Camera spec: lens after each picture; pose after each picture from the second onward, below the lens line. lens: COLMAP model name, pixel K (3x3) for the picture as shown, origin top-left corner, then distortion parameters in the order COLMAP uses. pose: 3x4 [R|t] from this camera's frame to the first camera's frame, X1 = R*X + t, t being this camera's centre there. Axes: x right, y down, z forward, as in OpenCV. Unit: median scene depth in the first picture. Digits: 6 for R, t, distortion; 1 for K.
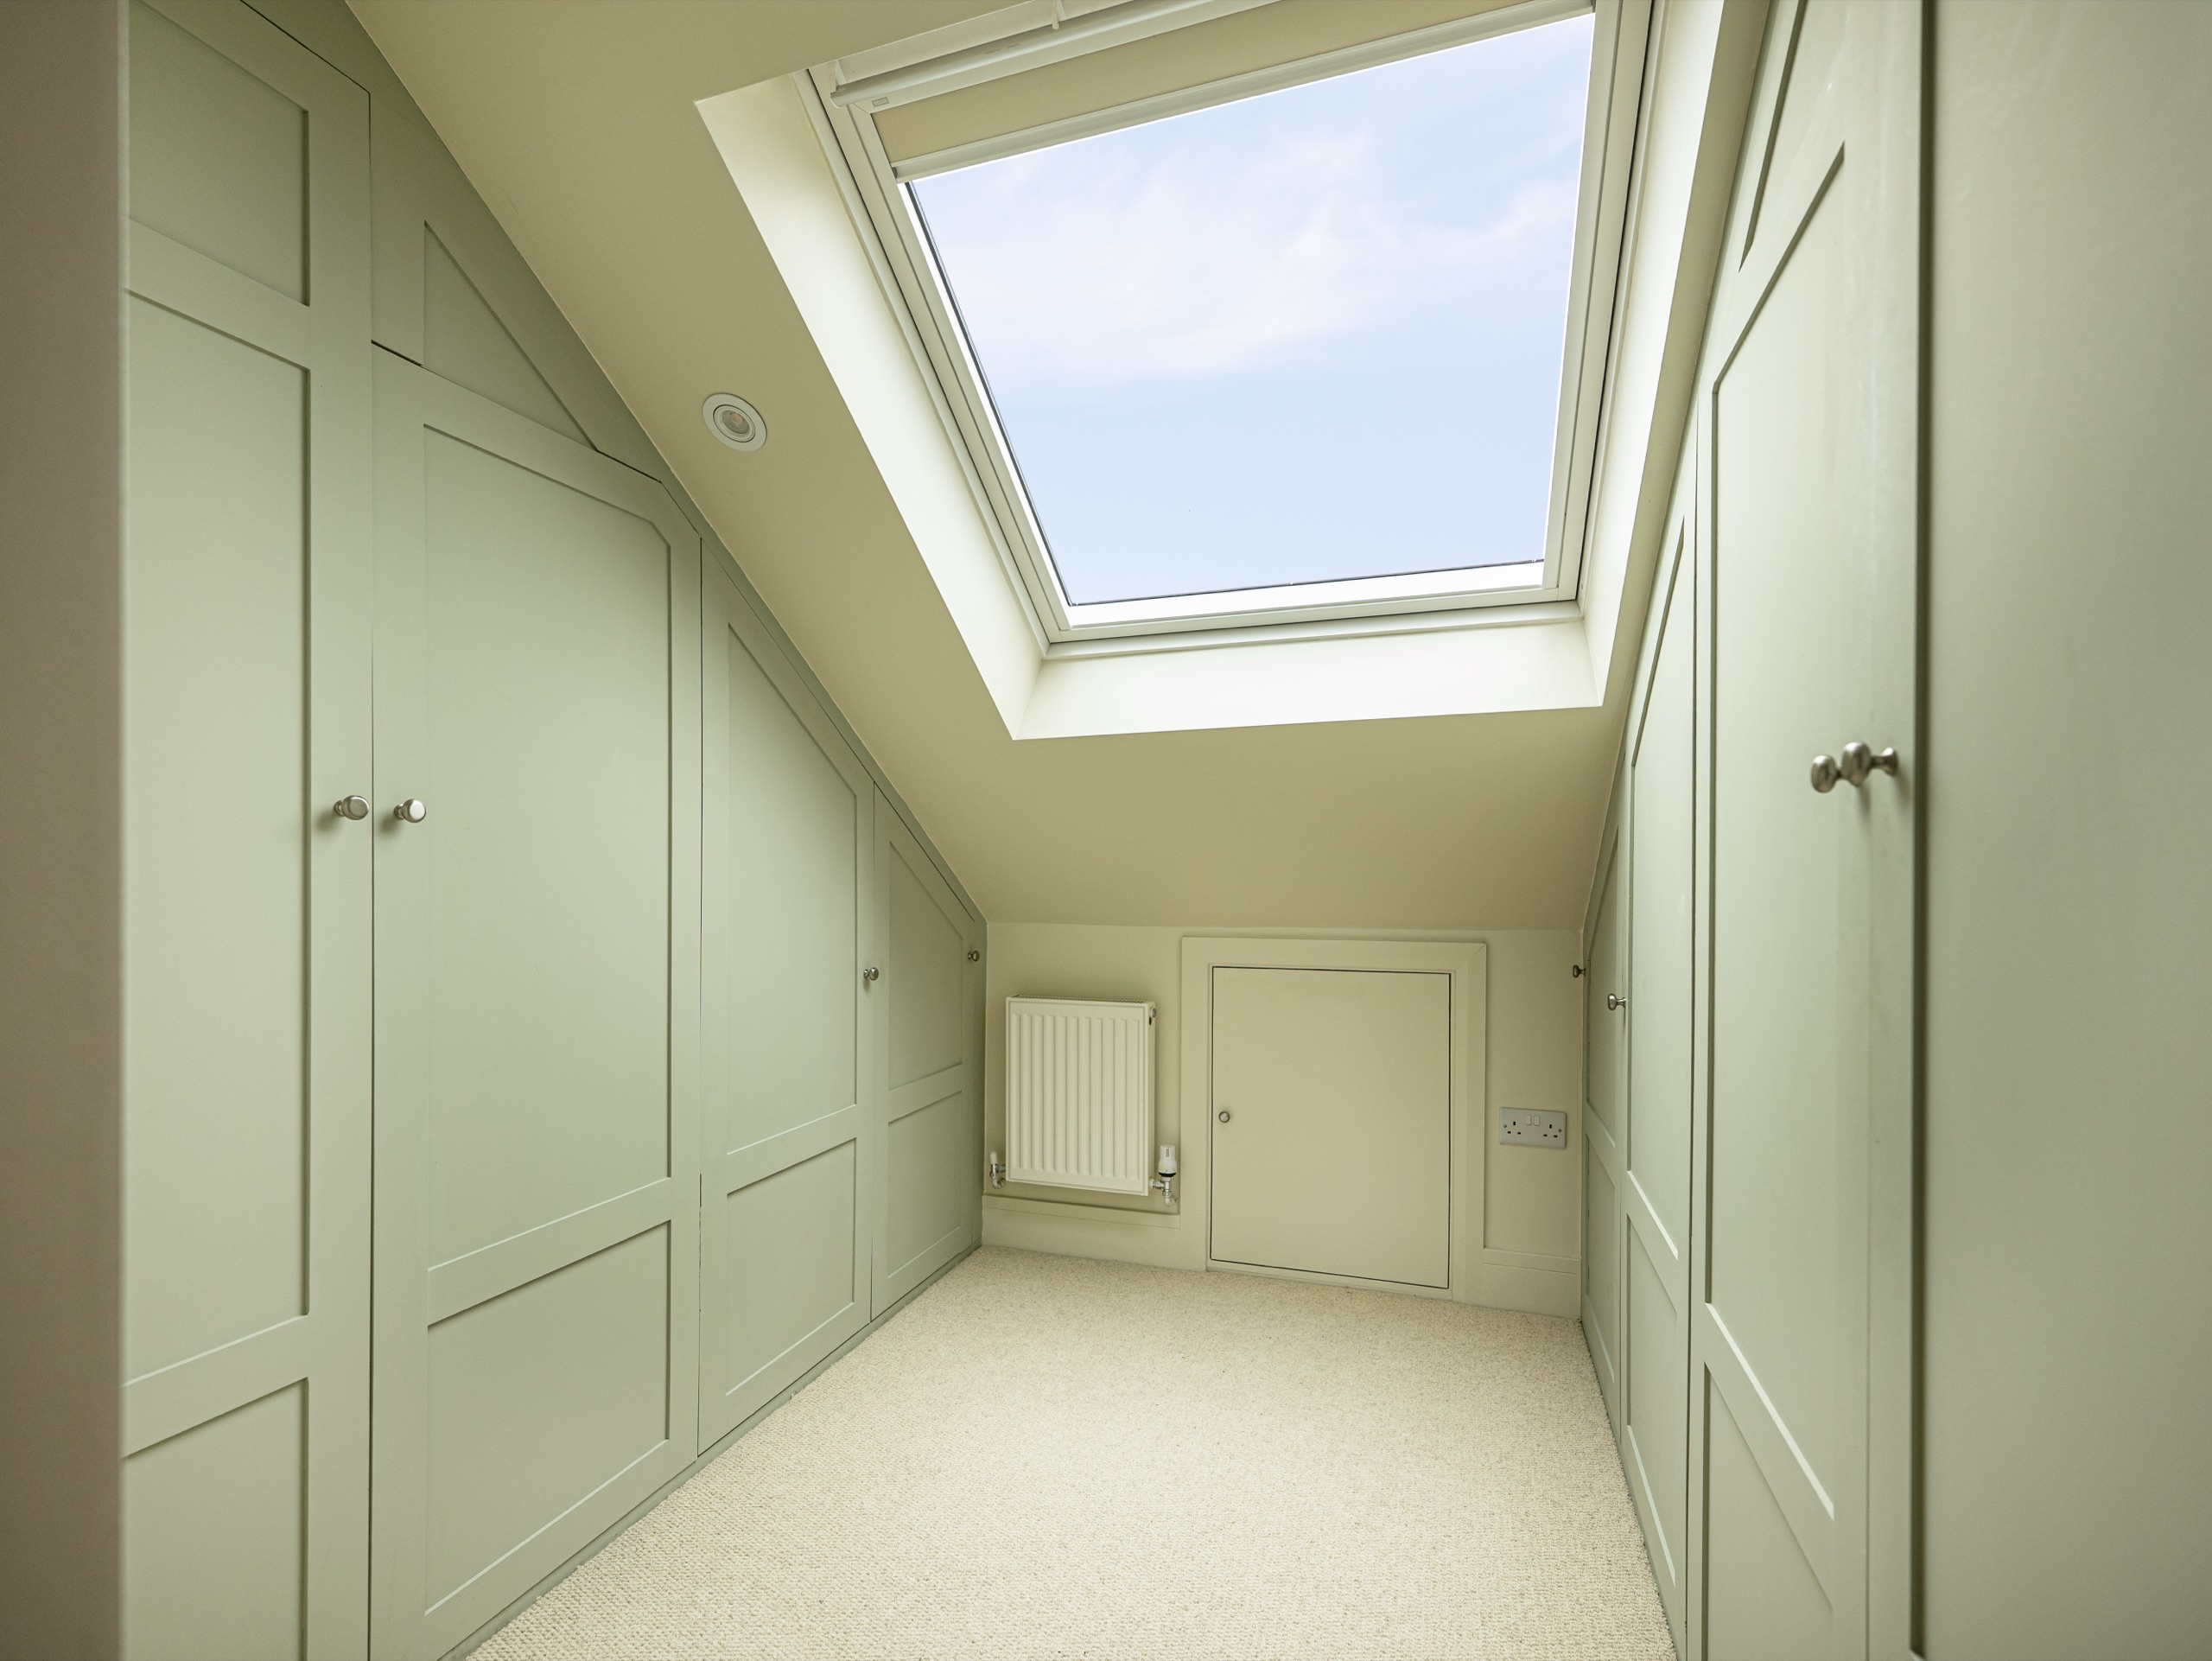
lens RADIAL K [[1024.8, 0, 1105.0], [0, 1024.8, 856.3], [0, 0, 1]] dist [-0.041168, -0.000380]
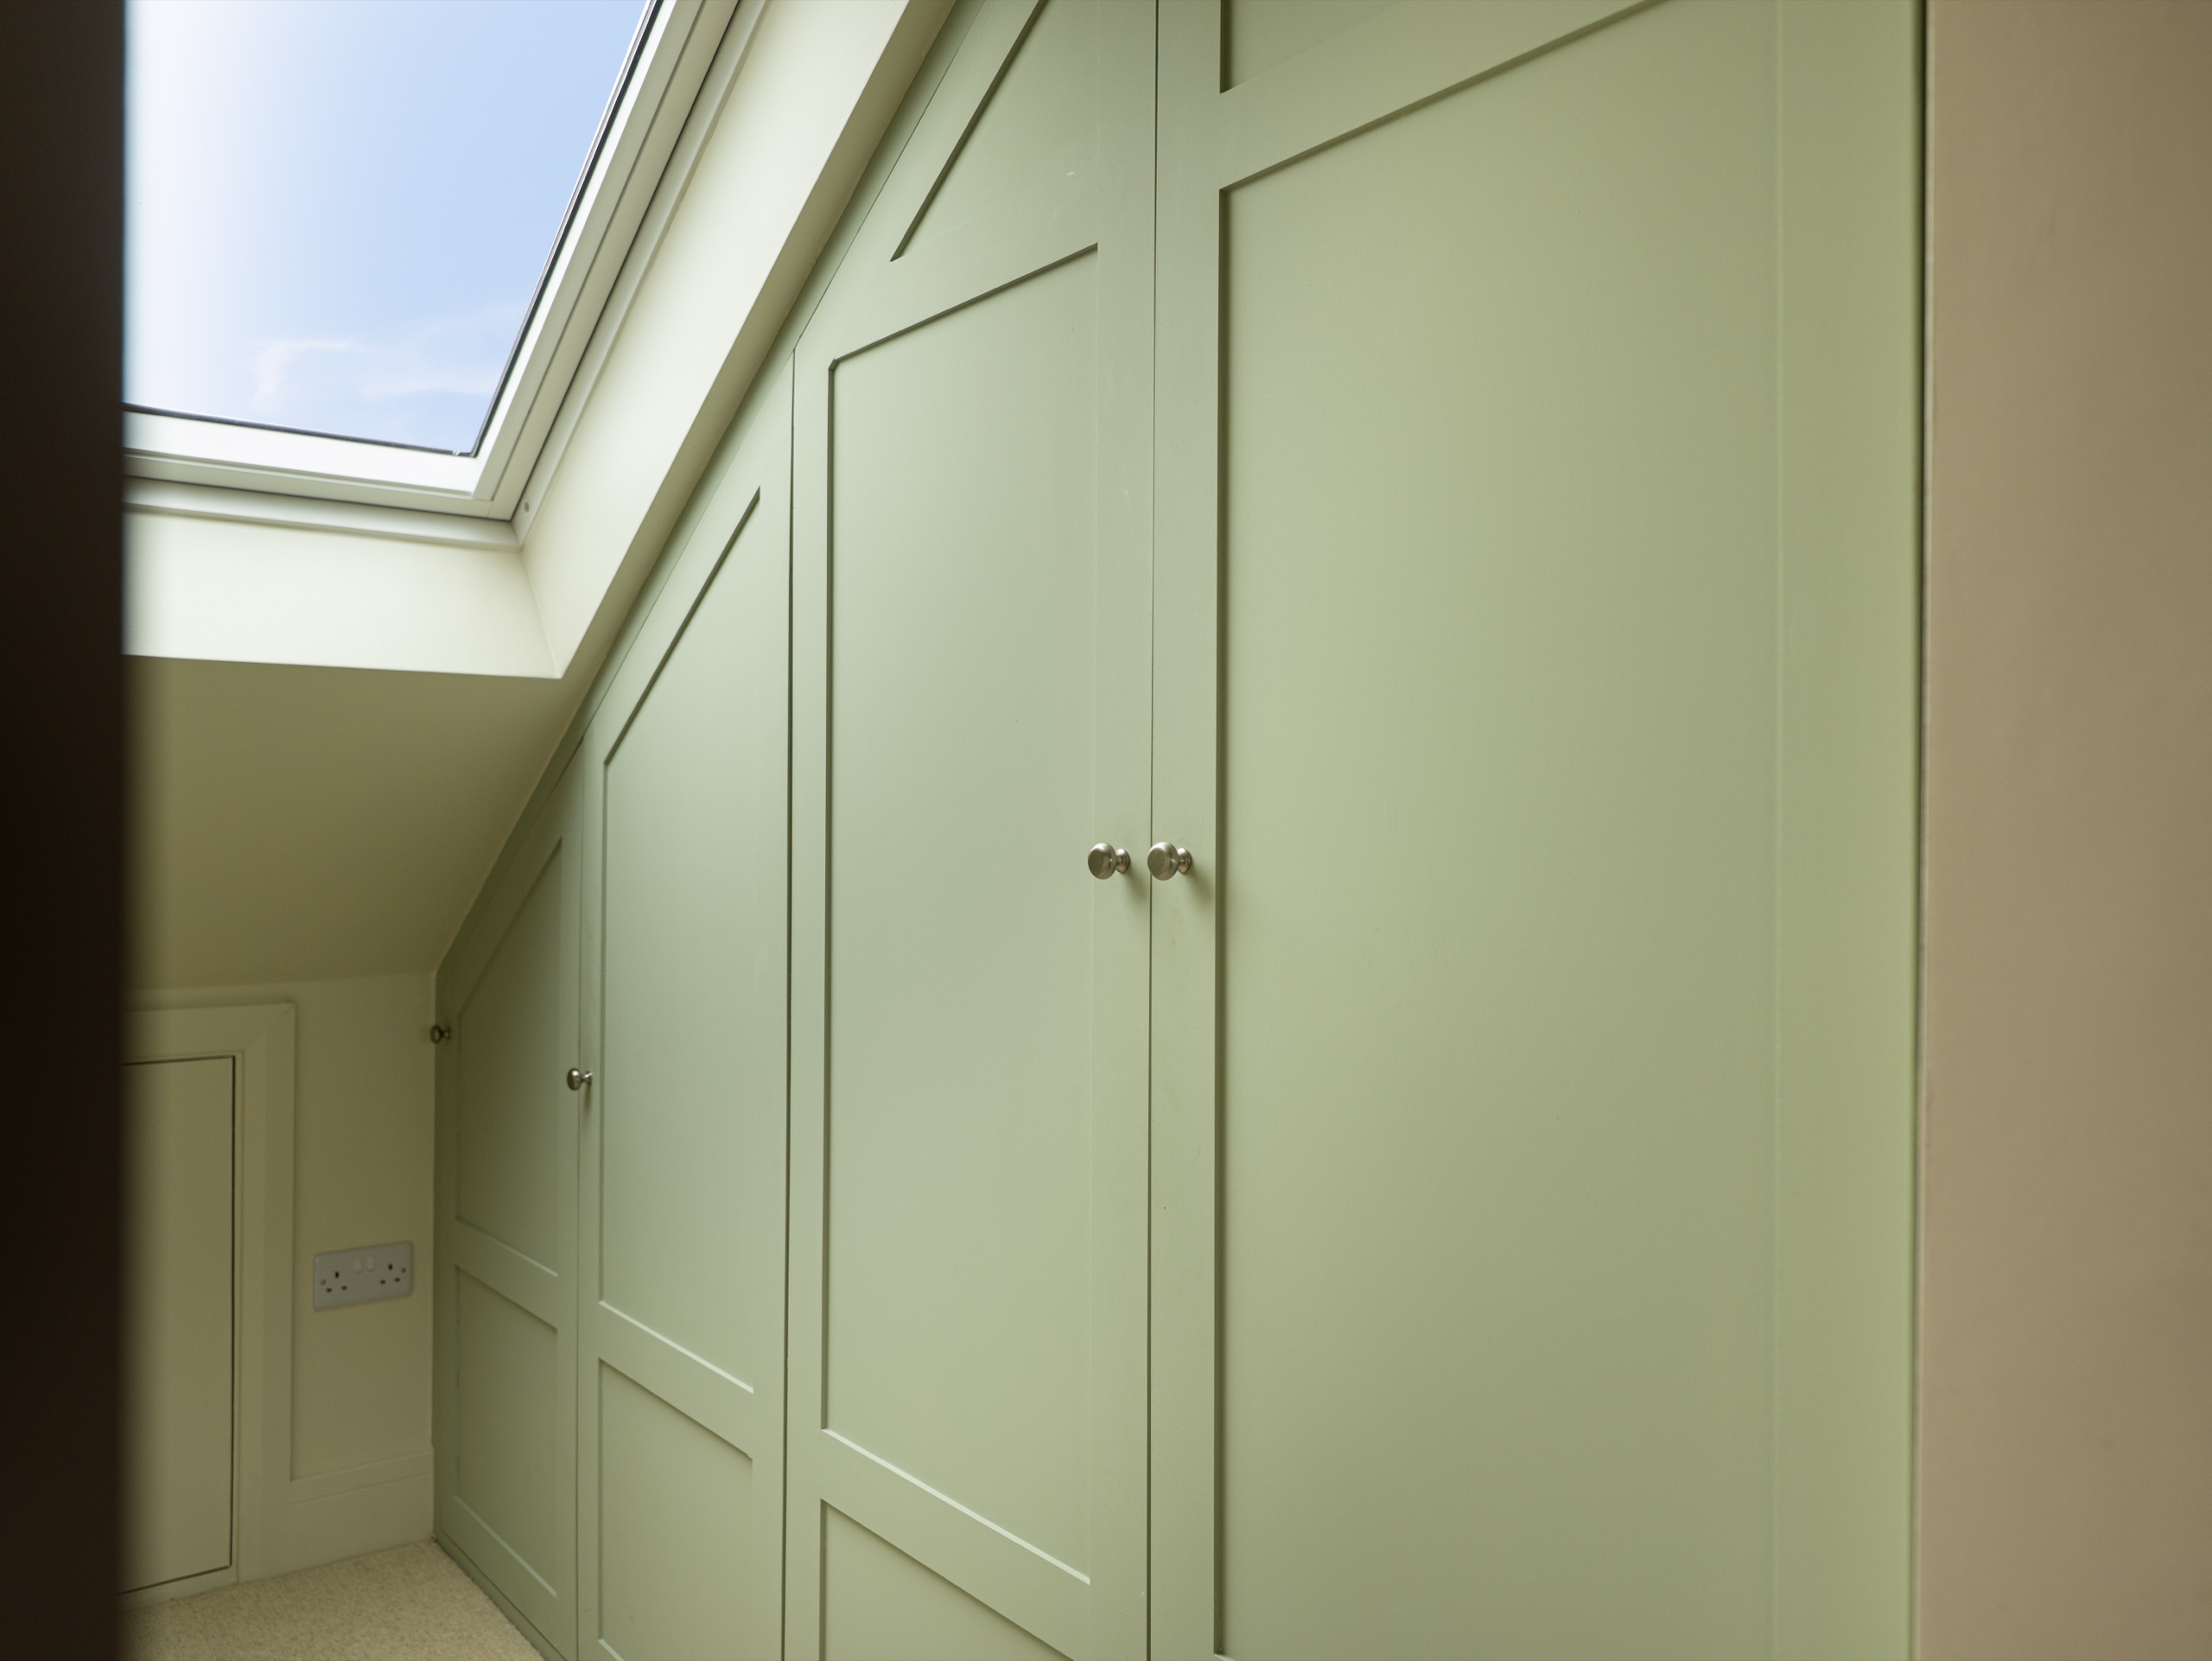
lens RADIAL K [[1604.1, 0, 1106.0], [0, 1604.1, 830.5], [0, 0, 1]] dist [-0.002206, 0.000746]
pose [[0.532002, -0.000077, 0.846743, -0.218538], [-0.012907, 0.999883, 0.008201, -0.040369], [-0.846645, -0.015292, 0.531938, 0.034024]]
